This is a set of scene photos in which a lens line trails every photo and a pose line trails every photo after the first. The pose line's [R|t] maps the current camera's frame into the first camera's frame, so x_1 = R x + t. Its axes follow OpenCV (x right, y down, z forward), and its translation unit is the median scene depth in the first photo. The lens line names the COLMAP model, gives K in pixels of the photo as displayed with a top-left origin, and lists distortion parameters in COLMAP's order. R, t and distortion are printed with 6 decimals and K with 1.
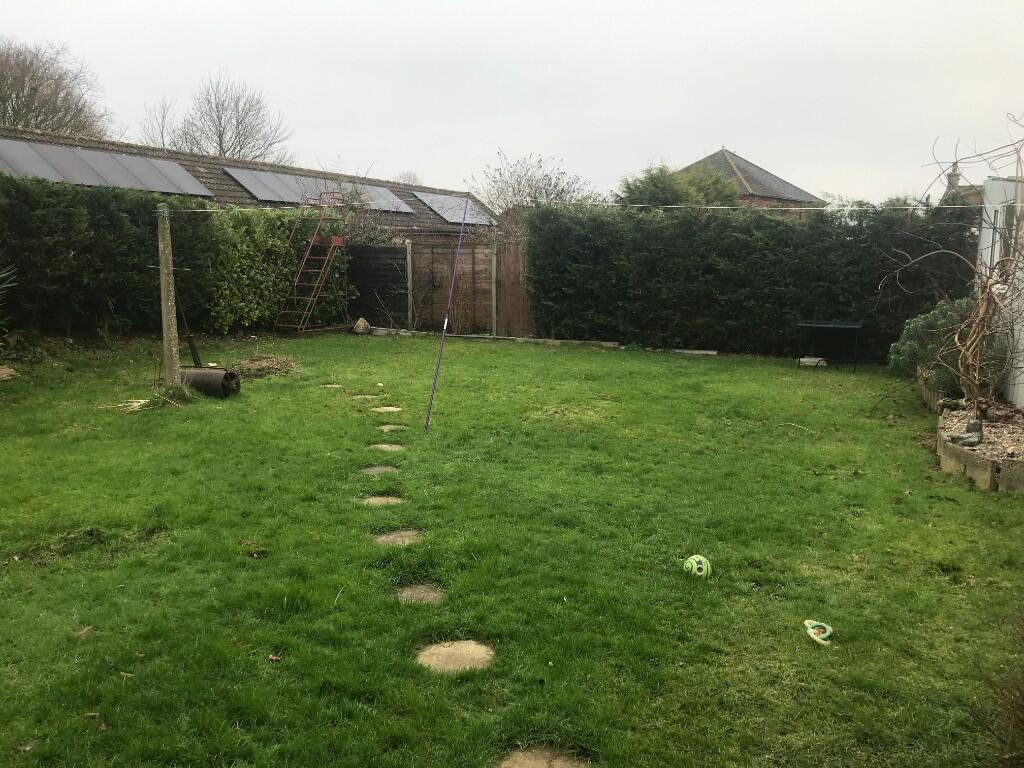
lens RADIAL K [[829.0, 0, 512.0], [0, 829.0, 384.0], [0, 0, 1]] dist [0.020462, 0.004599]
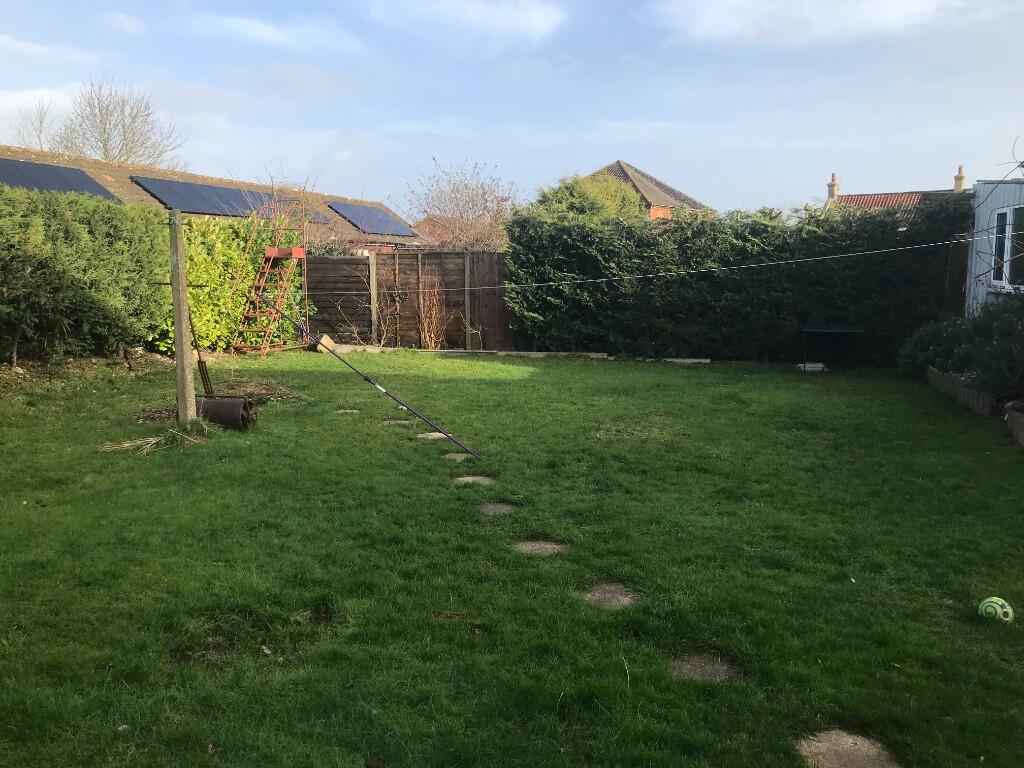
lens RADIAL K [[829.0, 0, 512.0], [0, 829.0, 384.0], [0, 0, 1]] dist [0.020462, 0.004599]
pose [[0.990017, -0.034399, 0.136686, -0.120583], [0.036153, 0.999292, -0.010368, -0.008508], [-0.136232, 0.015206, 0.990560, 0.059434]]
